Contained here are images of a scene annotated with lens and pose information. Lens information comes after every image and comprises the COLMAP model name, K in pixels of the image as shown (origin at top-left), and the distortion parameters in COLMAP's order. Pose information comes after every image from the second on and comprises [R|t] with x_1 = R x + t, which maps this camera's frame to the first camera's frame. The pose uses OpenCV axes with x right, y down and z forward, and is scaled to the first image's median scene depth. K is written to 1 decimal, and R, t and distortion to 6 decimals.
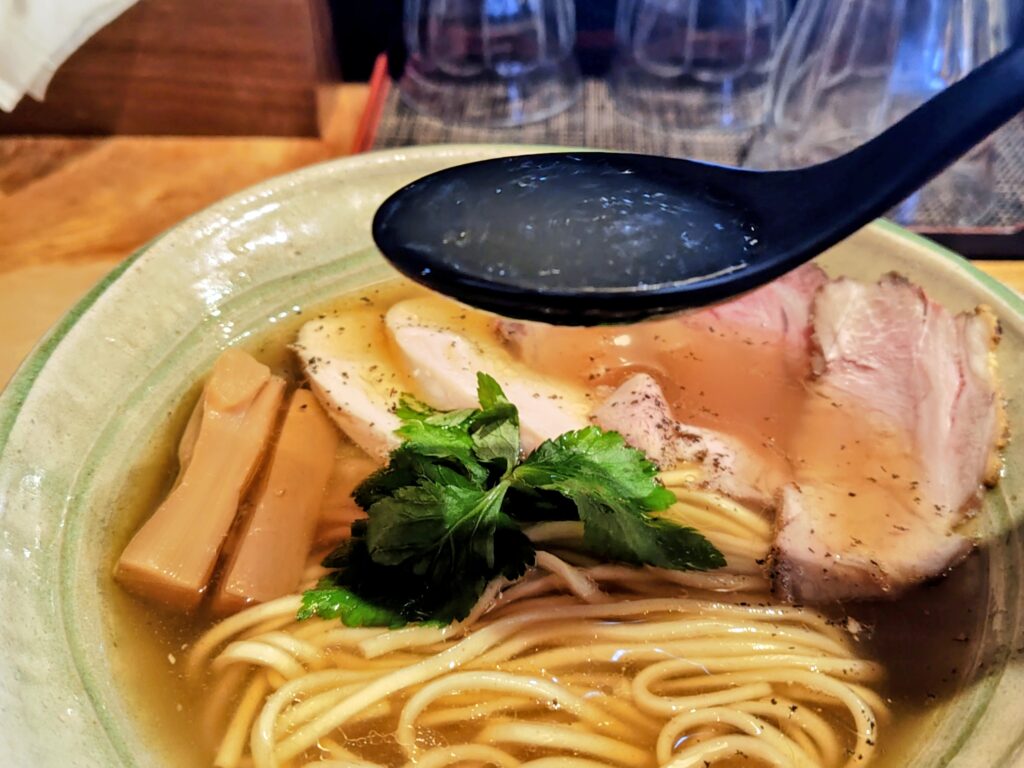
lens RADIAL K [[1179.0, 0, 512.0], [0, 1179.0, 384.0], [0, 0, 1]] dist [-0.015576, 0.170970]
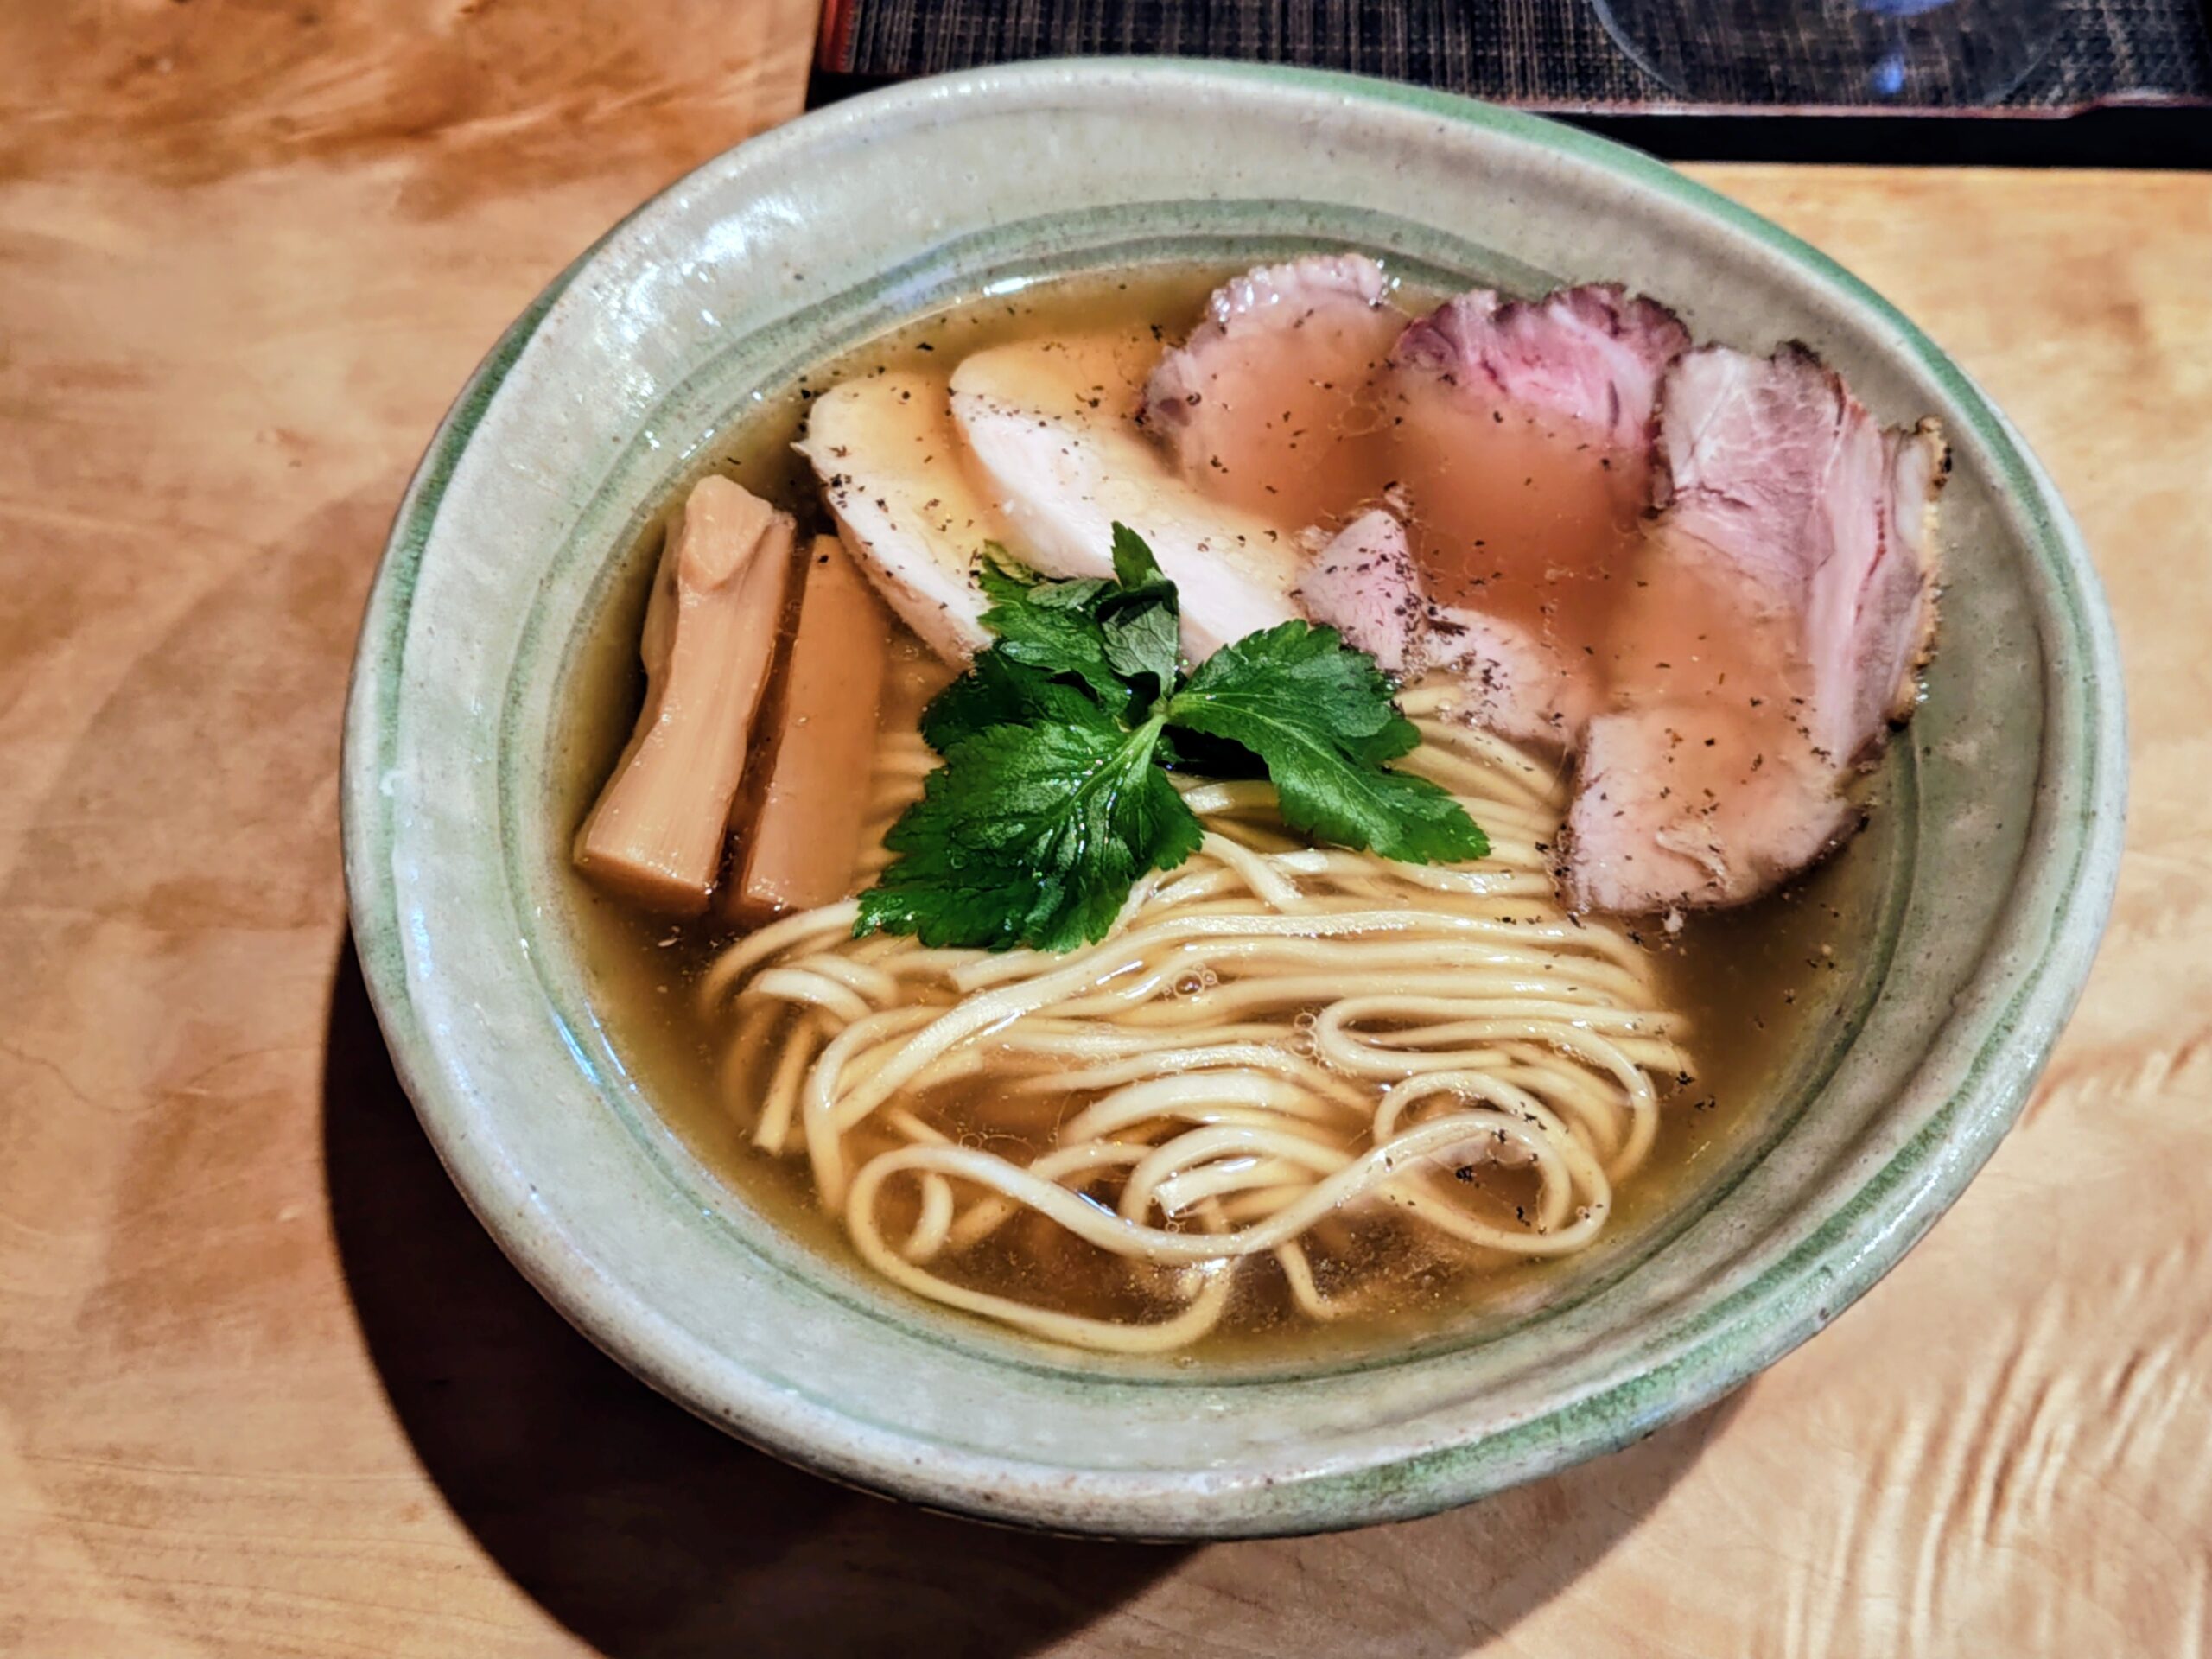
lens RADIAL K [[2546.9, 0, 1106.0], [0, 2546.9, 829.5], [0, 0, 1]] dist [-0.015576, 0.170970]
pose [[0.999998, 0.000262, 0.002146, -0.034729], [-0.000877, 0.956376, 0.292138, -0.249476], [-0.001976, -0.292139, 0.956374, -0.337680]]
